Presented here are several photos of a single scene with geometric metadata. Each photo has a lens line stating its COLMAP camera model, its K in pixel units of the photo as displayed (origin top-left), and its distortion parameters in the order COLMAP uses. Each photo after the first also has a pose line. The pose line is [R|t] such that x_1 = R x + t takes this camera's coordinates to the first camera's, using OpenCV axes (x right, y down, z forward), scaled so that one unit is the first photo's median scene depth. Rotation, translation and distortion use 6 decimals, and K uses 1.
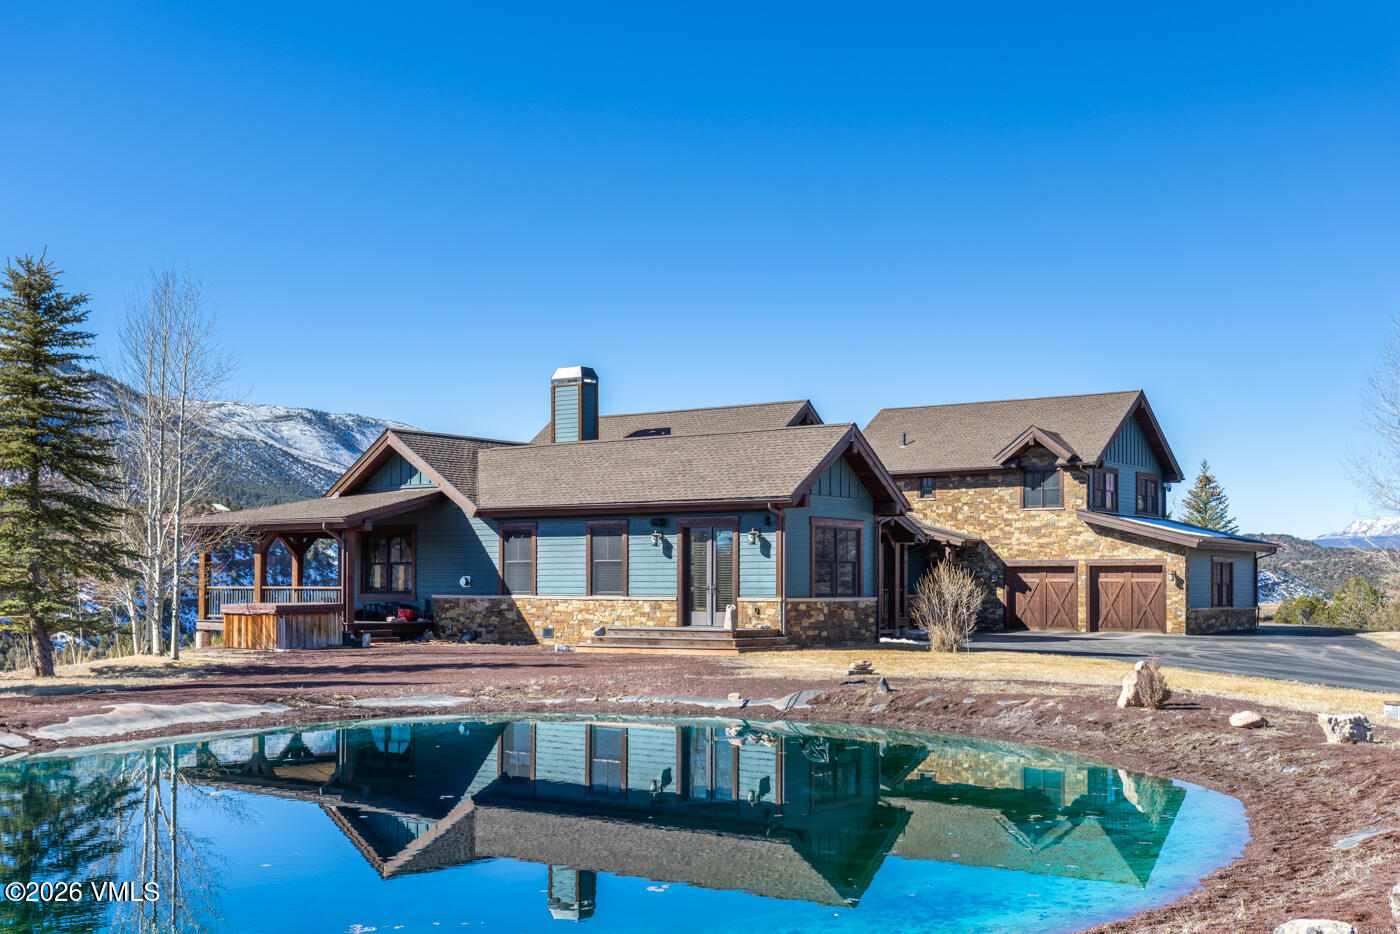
lens RADIAL K [[1593.3, 0, 701.3], [0, 1593.3, 540.0], [0, 0, 1]] dist [-0.004936, 0.008609]
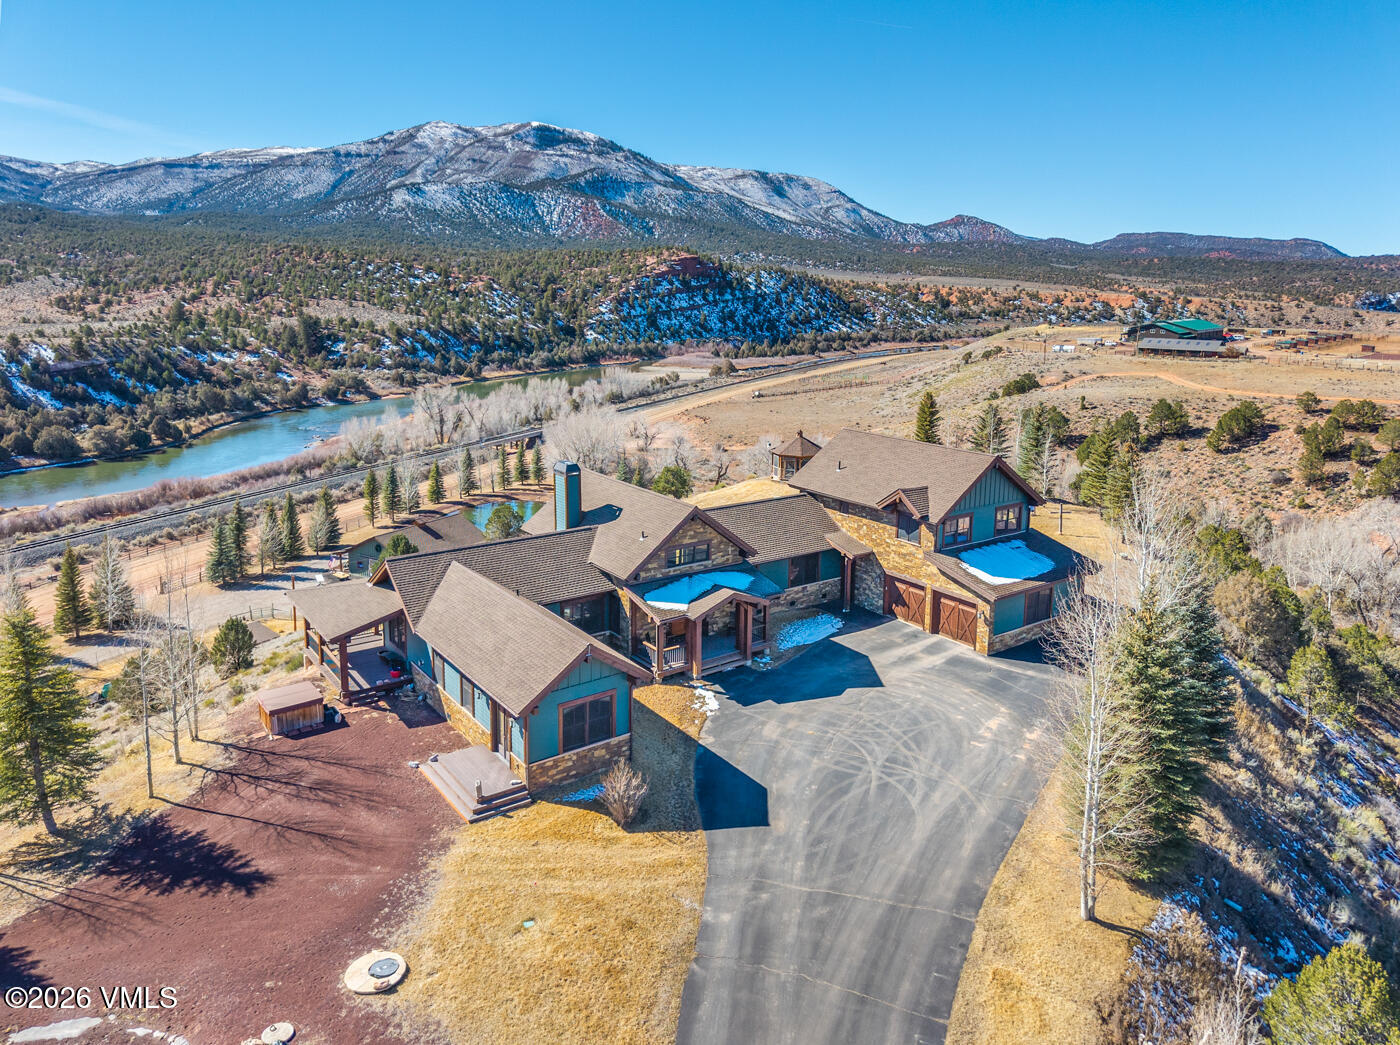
lens RADIAL K [[980.0, 0, 697.7], [0, 980.0, 453.9], [0, 0, 1]] dist [0.021270, -0.022043]
pose [[0.953290, 0.063722, -0.295259, 0.294564], [-0.001376, 0.978401, 0.206712, -0.285655], [0.302054, -0.196650, 0.932787, 0.136002]]
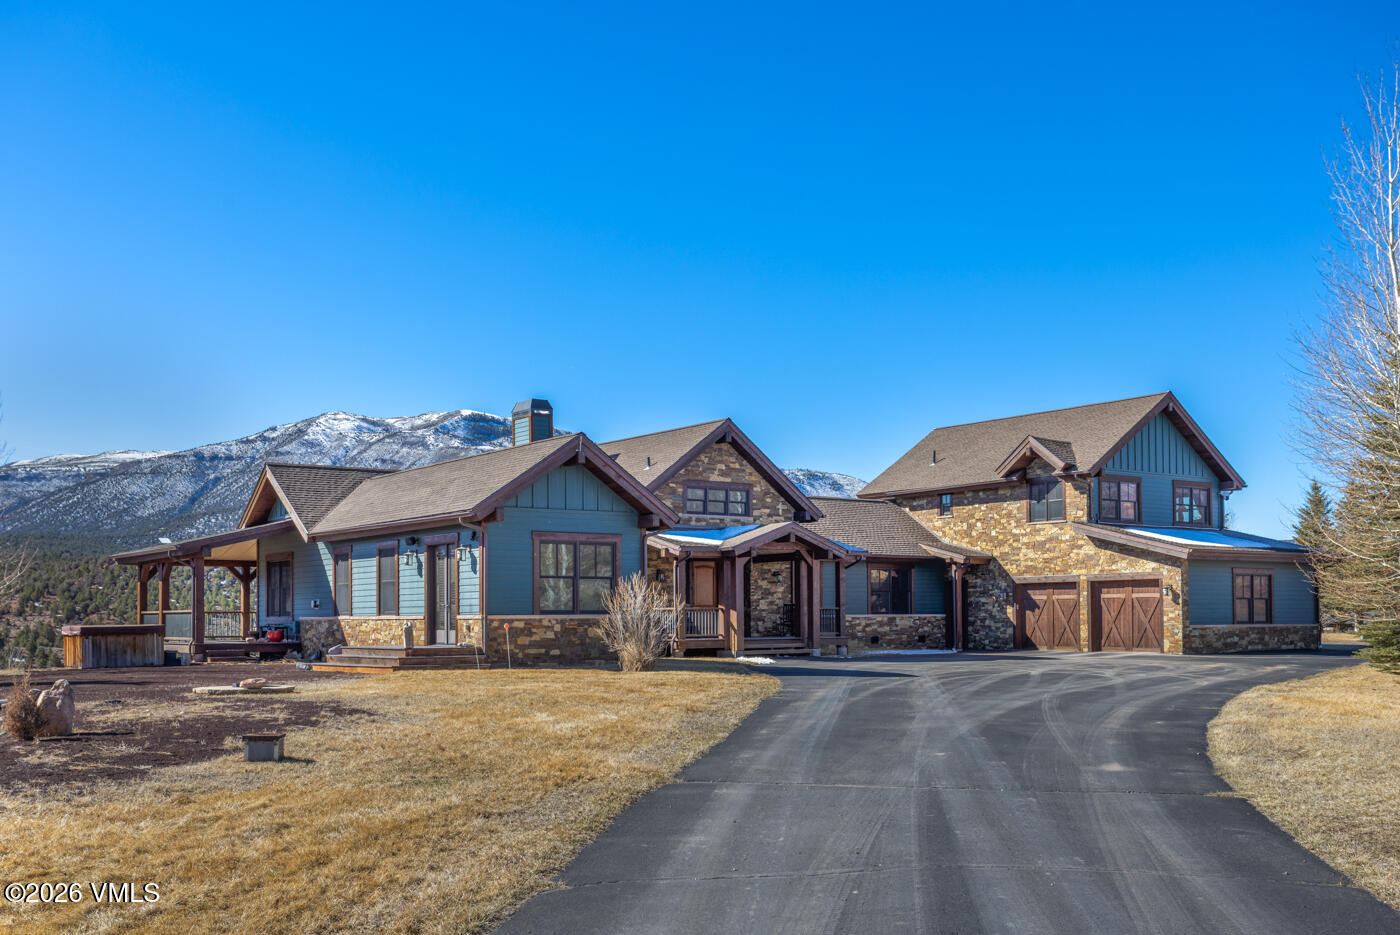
lens RADIAL K [[1388.5, 0, 673.5], [0, 1388.5, 586.8], [0, 0, 1]] dist [-0.024352, 0.108205]
pose [[0.949894, -0.016943, -0.312113, 0.265237], [0.019432, 0.999799, 0.004866, 0.010807], [0.311968, -0.010687, 0.950032, 0.146115]]
